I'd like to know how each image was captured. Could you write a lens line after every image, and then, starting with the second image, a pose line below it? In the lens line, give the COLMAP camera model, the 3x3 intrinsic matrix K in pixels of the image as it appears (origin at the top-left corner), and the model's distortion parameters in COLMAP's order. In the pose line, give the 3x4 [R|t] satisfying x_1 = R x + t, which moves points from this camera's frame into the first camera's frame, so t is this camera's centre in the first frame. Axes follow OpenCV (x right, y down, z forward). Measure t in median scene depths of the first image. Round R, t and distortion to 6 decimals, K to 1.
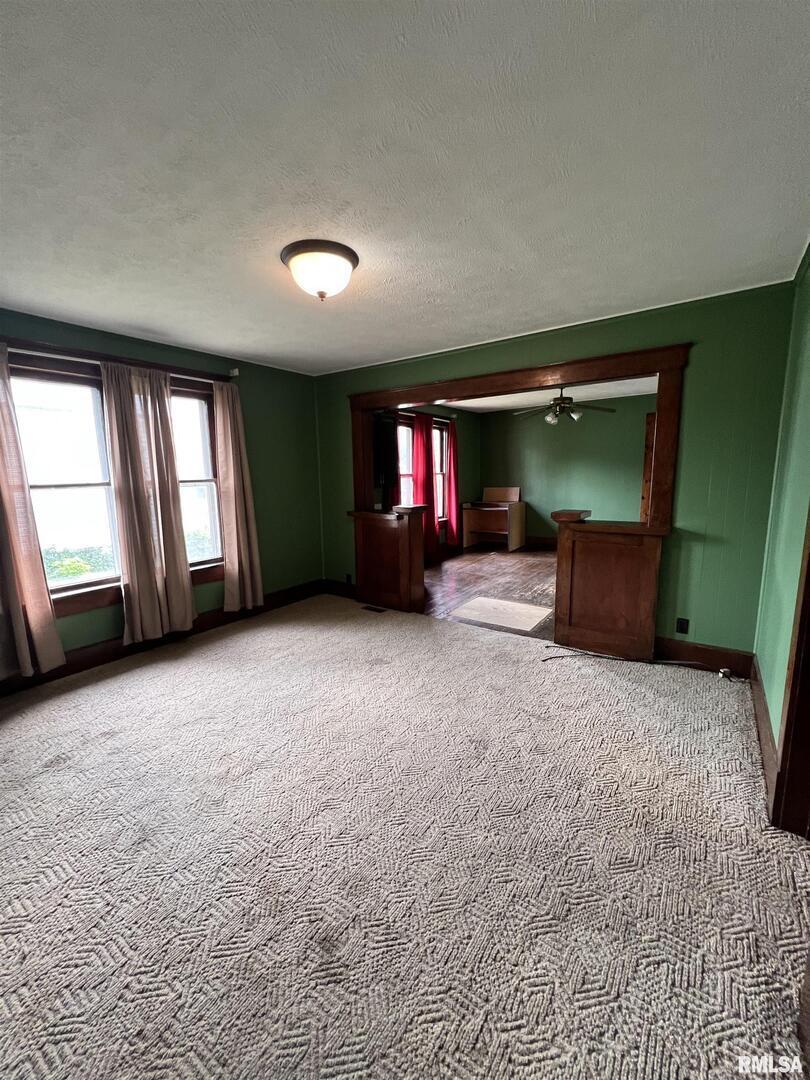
lens RADIAL K [[433.5, 0, 403.8], [0, 433.5, 540.7], [0, 0, 1]] dist [-0.001988, 0.000337]
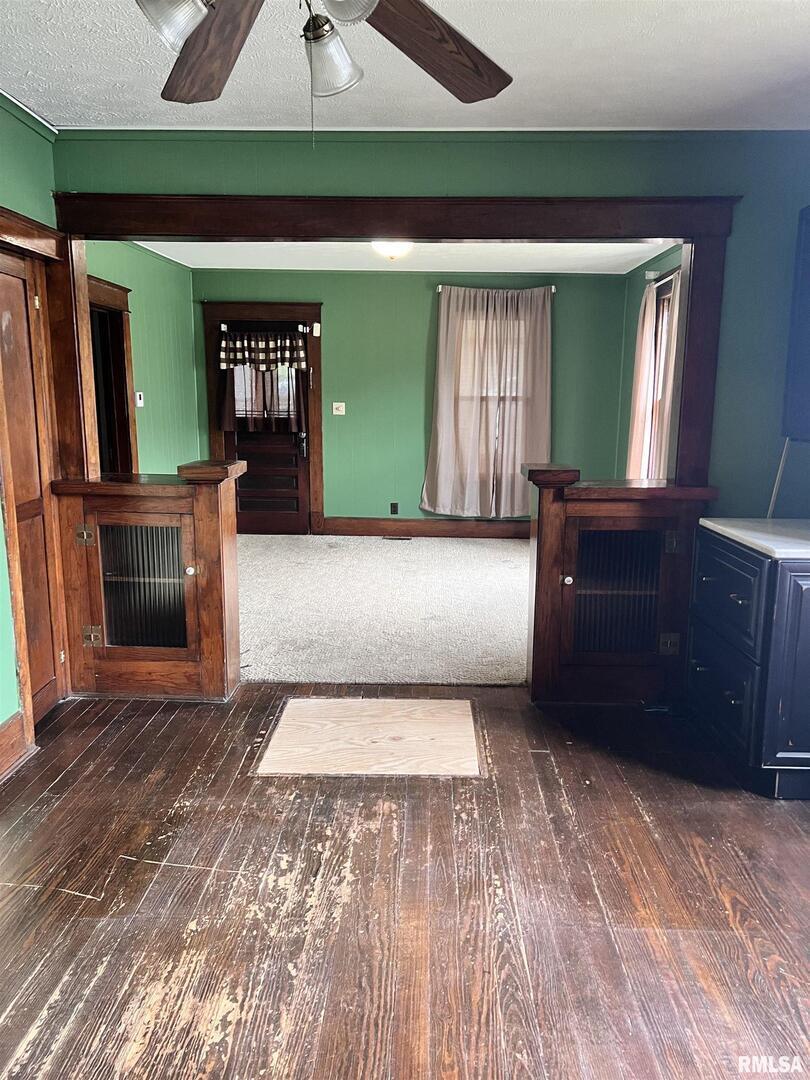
lens RADIAL K [[815.6, 0, 407.2], [0, 815.6, 562.8], [0, 0, 1]] dist [0.043768, -0.005859]
pose [[-0.830277, 0.123701, -0.543450, 0.709591], [-0.081934, 0.937377, 0.338544, -0.301961], [0.551295, 0.325612, -0.768147, 1.844511]]
